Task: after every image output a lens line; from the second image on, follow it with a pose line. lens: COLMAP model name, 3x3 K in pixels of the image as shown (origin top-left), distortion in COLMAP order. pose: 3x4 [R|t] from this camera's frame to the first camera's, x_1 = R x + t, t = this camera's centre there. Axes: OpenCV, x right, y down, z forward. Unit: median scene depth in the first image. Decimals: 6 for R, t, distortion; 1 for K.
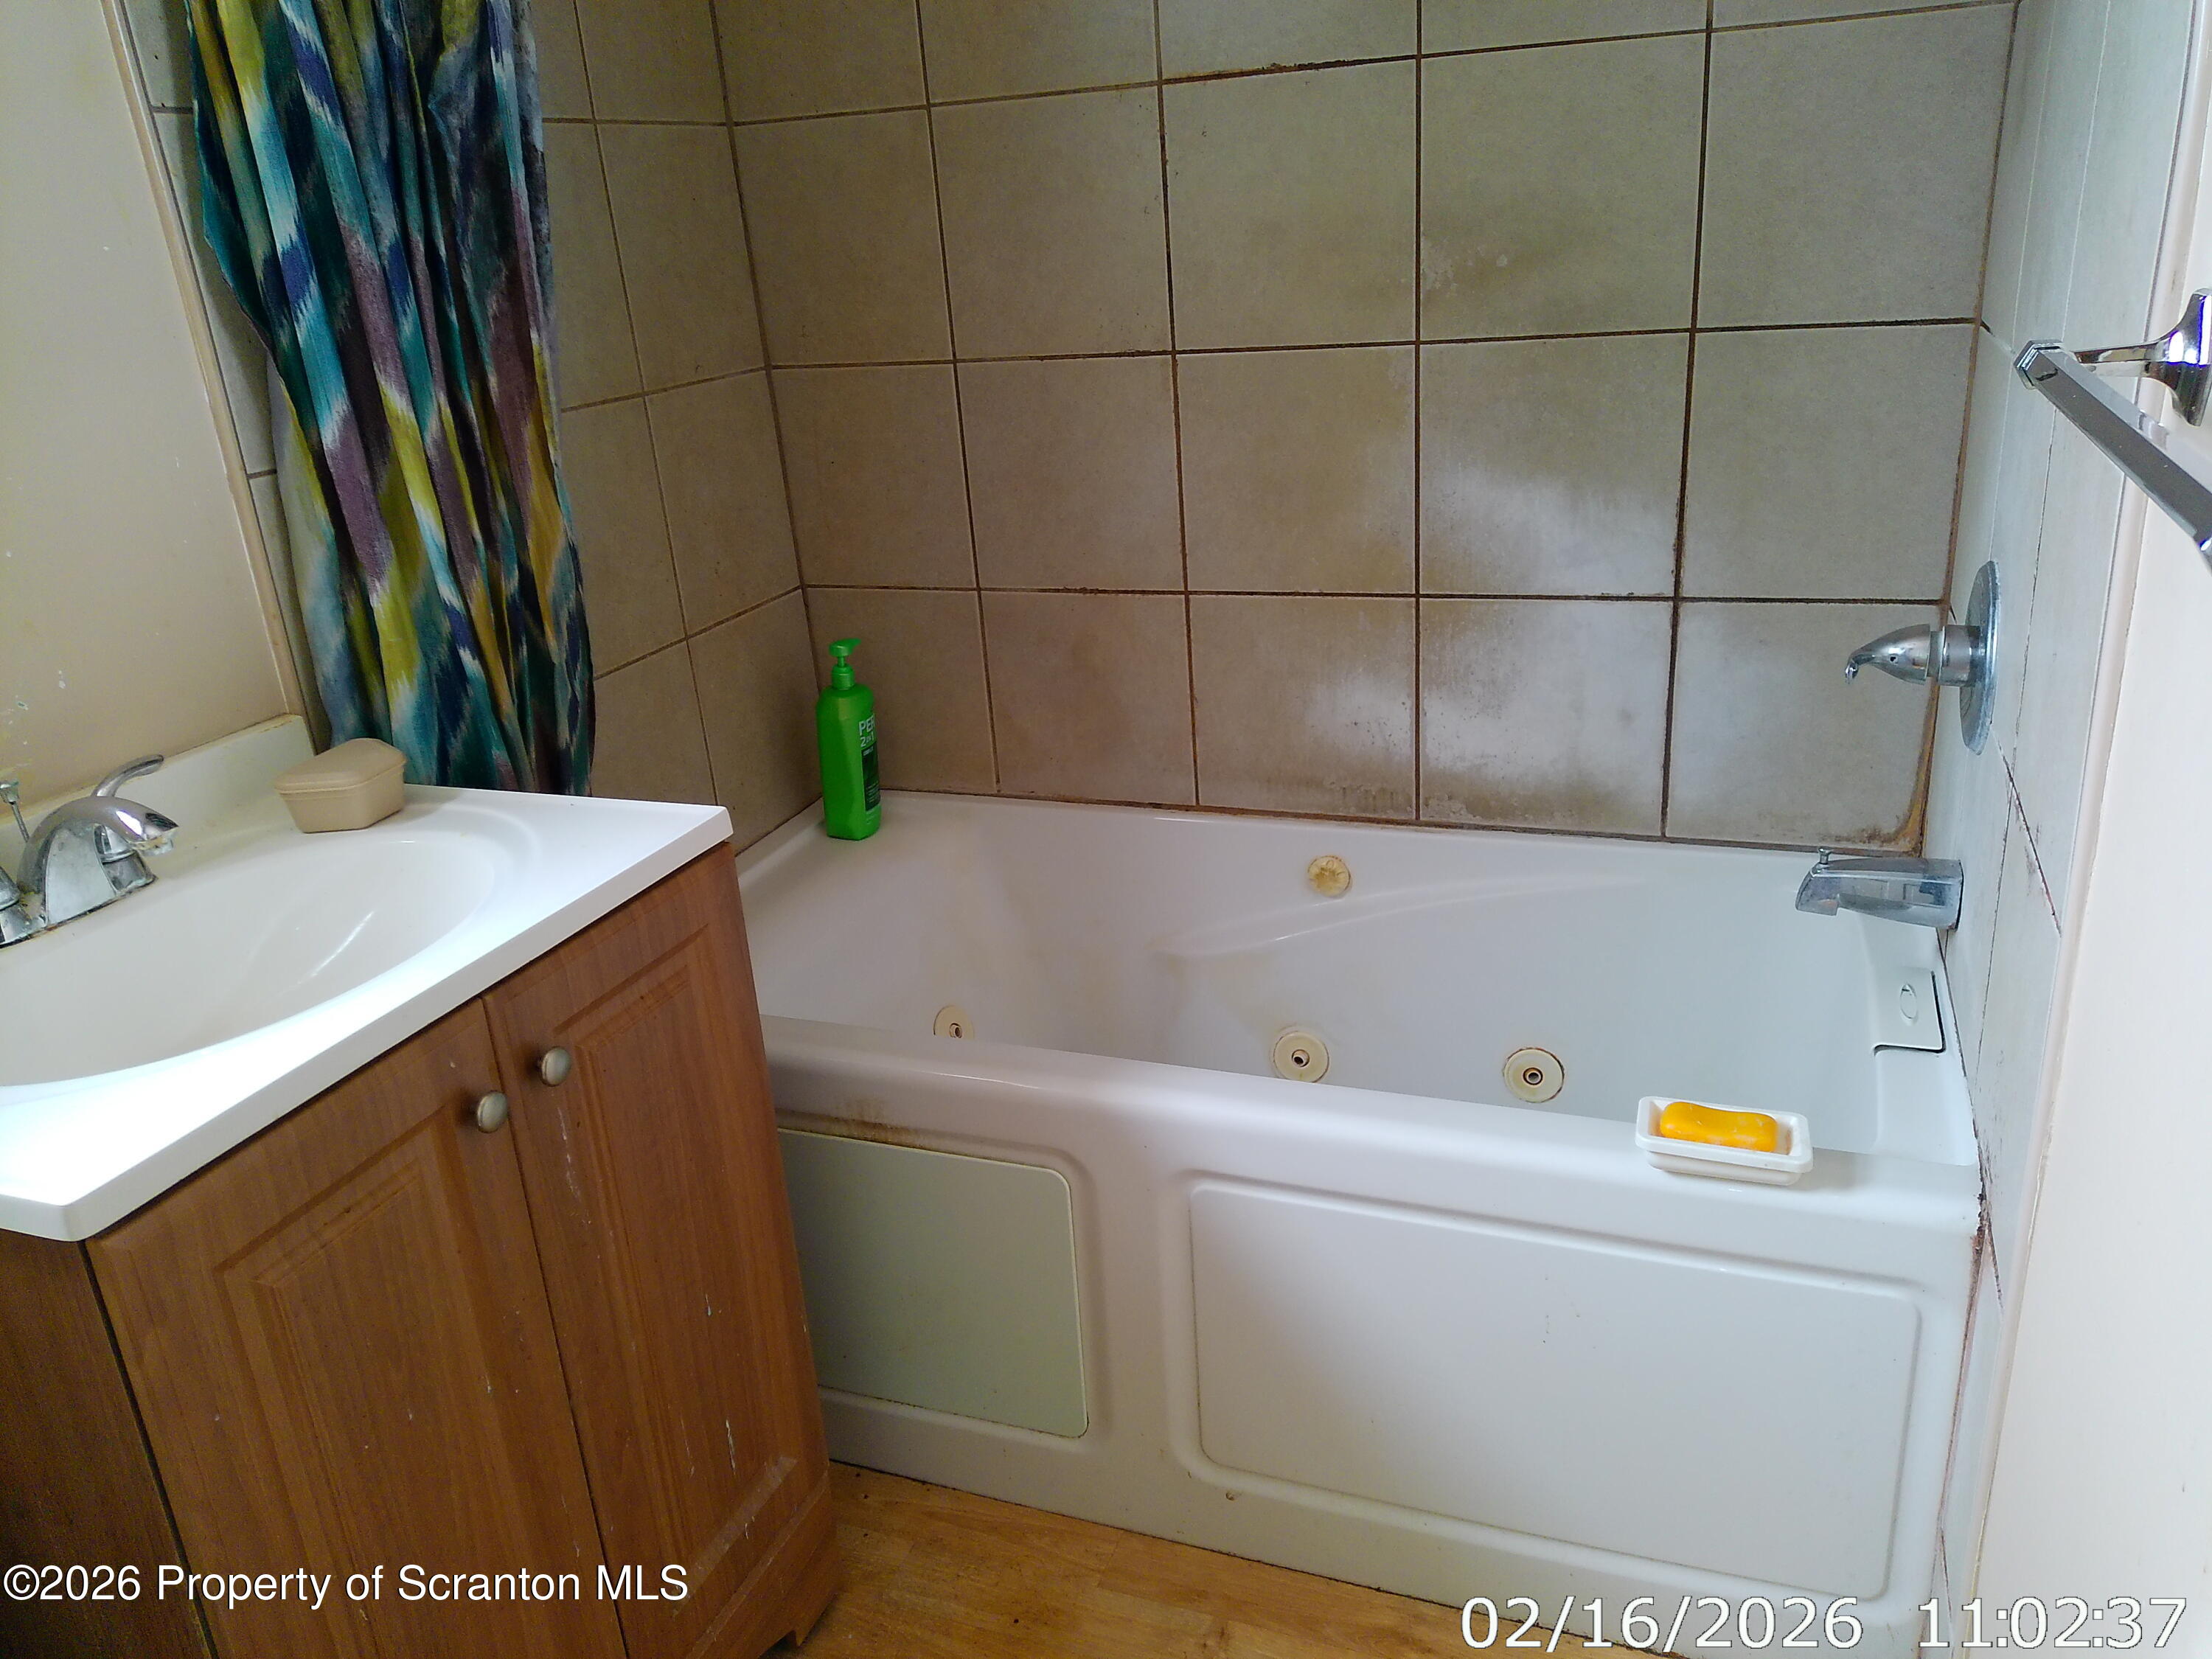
lens RADIAL K [[1666.3, 0, 1113.4], [0, 1666.3, 829.9], [0, 0, 1]] dist [0.076756, -0.115574]
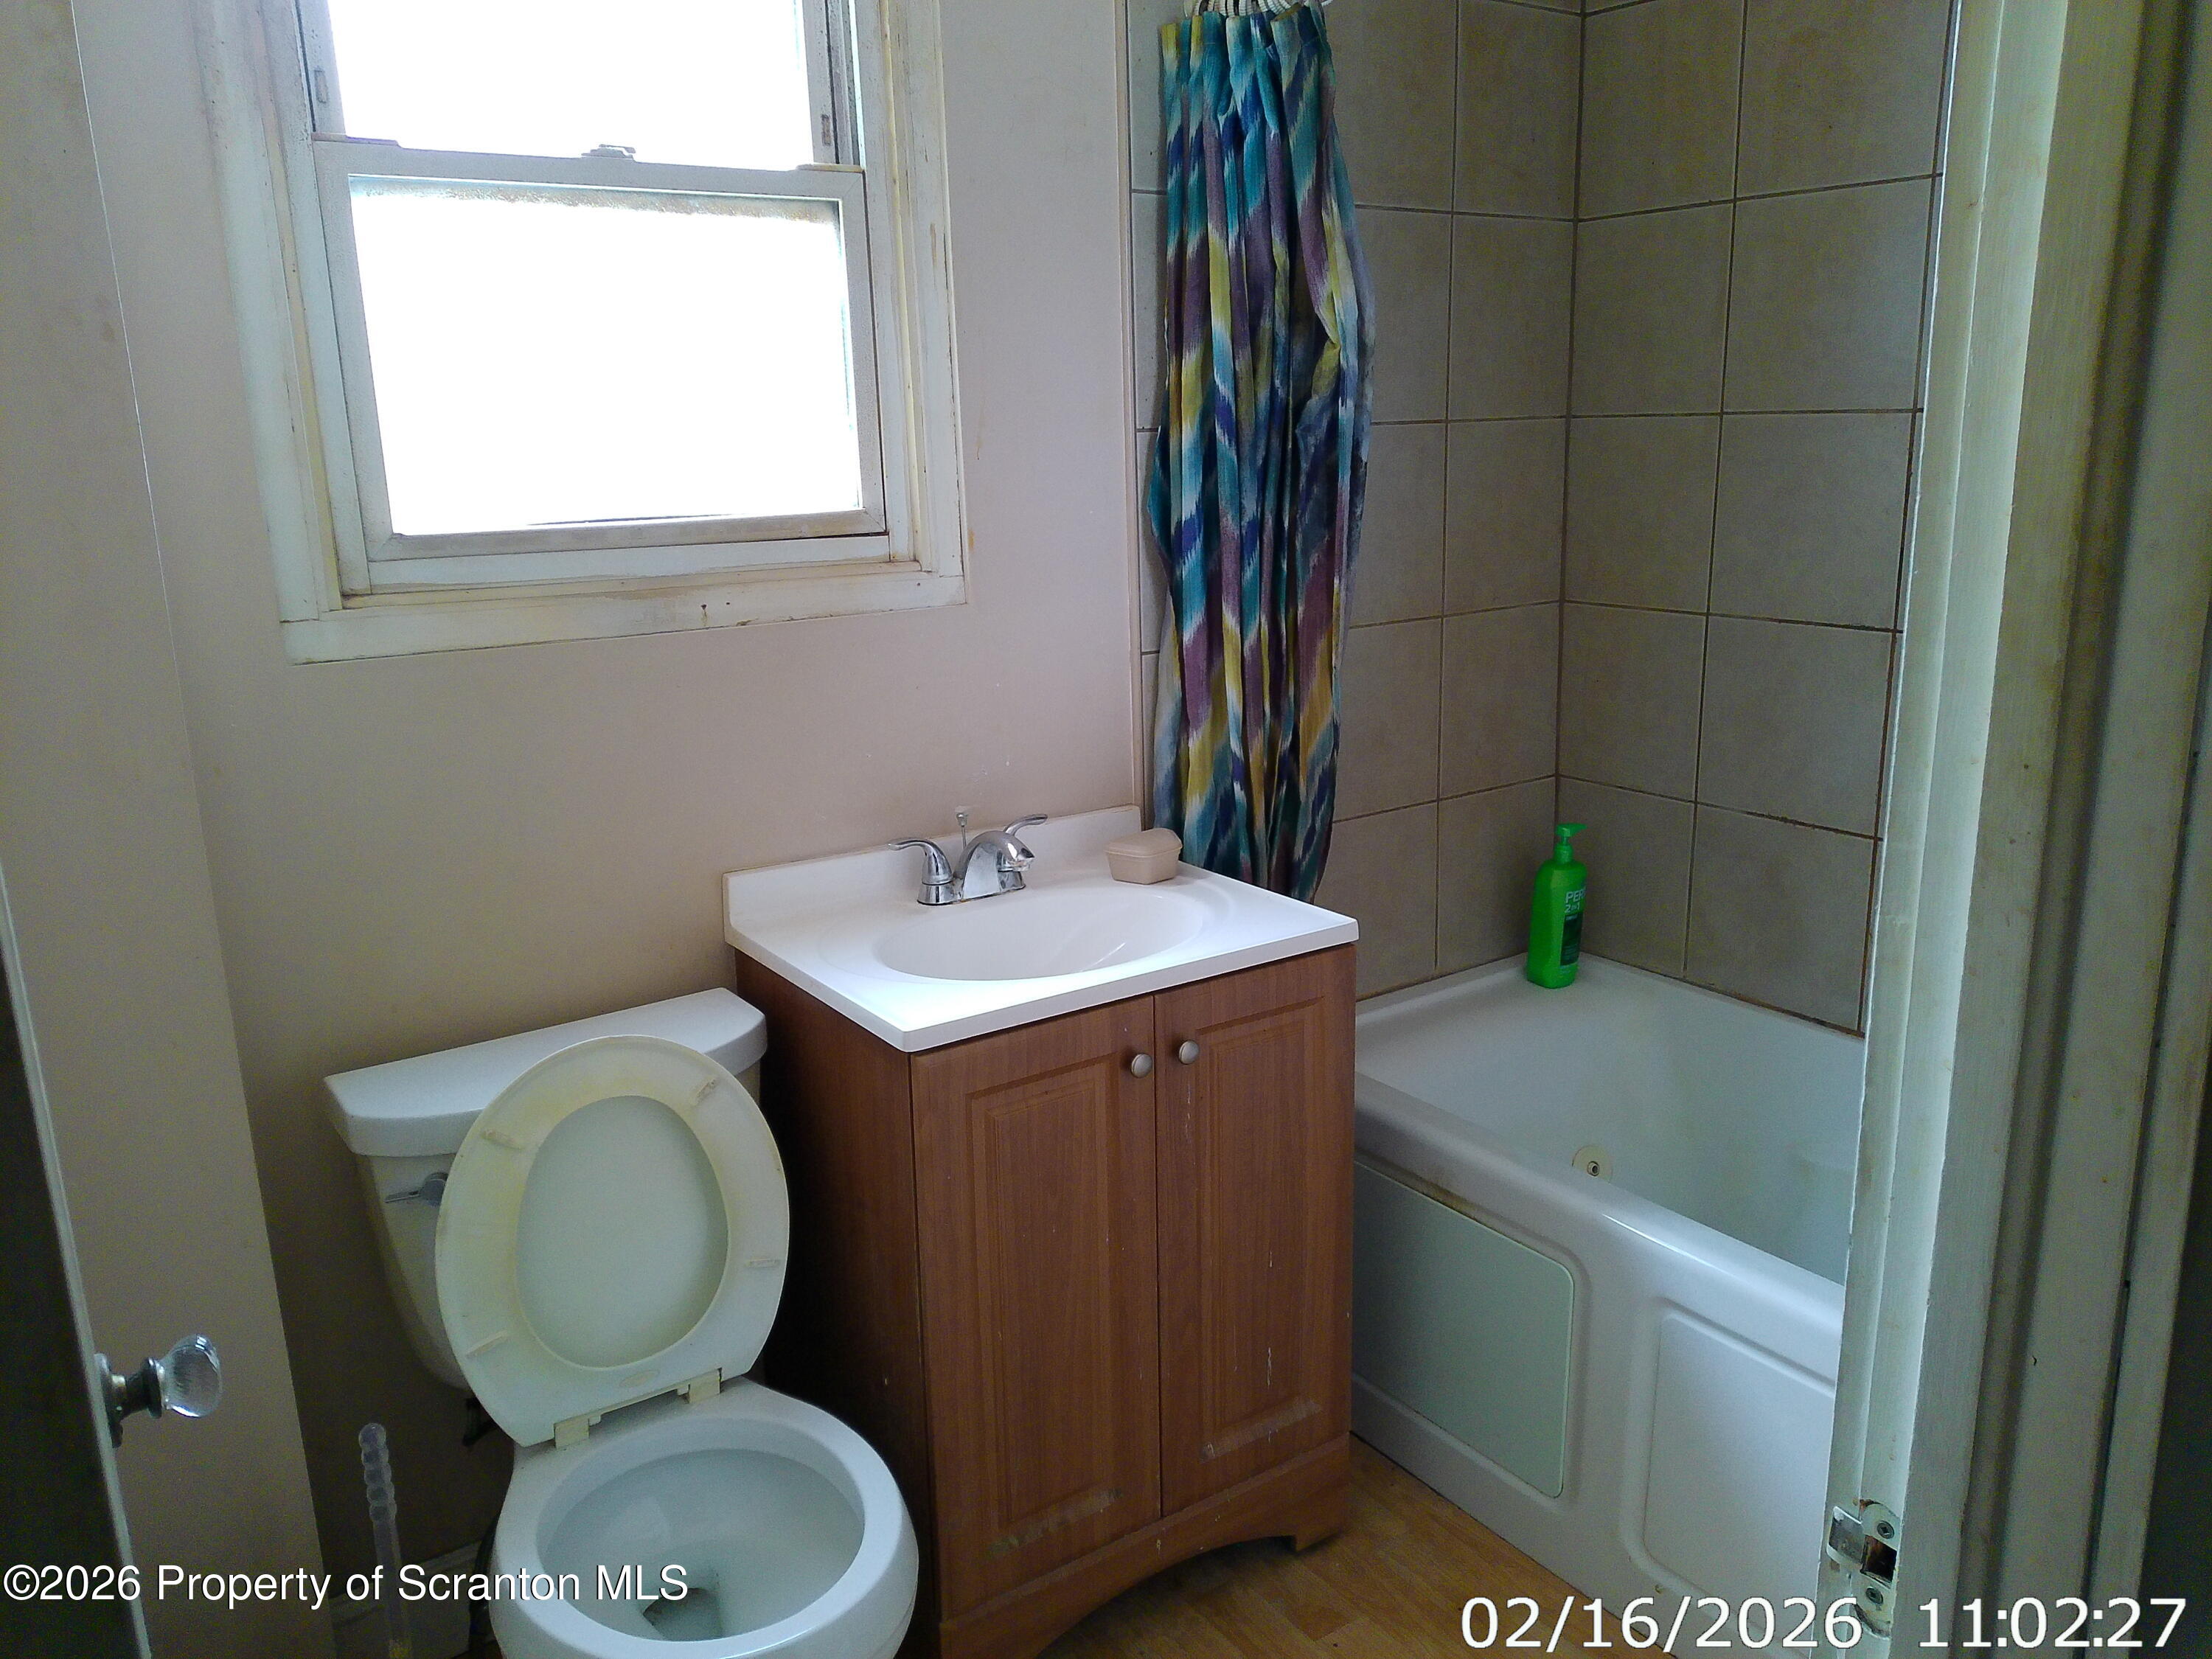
lens RADIAL K [[1666.3, 0, 1099.8], [0, 1666.3, 820.9], [0, 0, 1]] dist [0.076756, -0.115574]
pose [[0.824205, 0.181007, -0.536585, 0.317528], [-0.230538, 0.972716, -0.025983, -0.007844], [0.517242, 0.145118, 0.843446, -0.310492]]
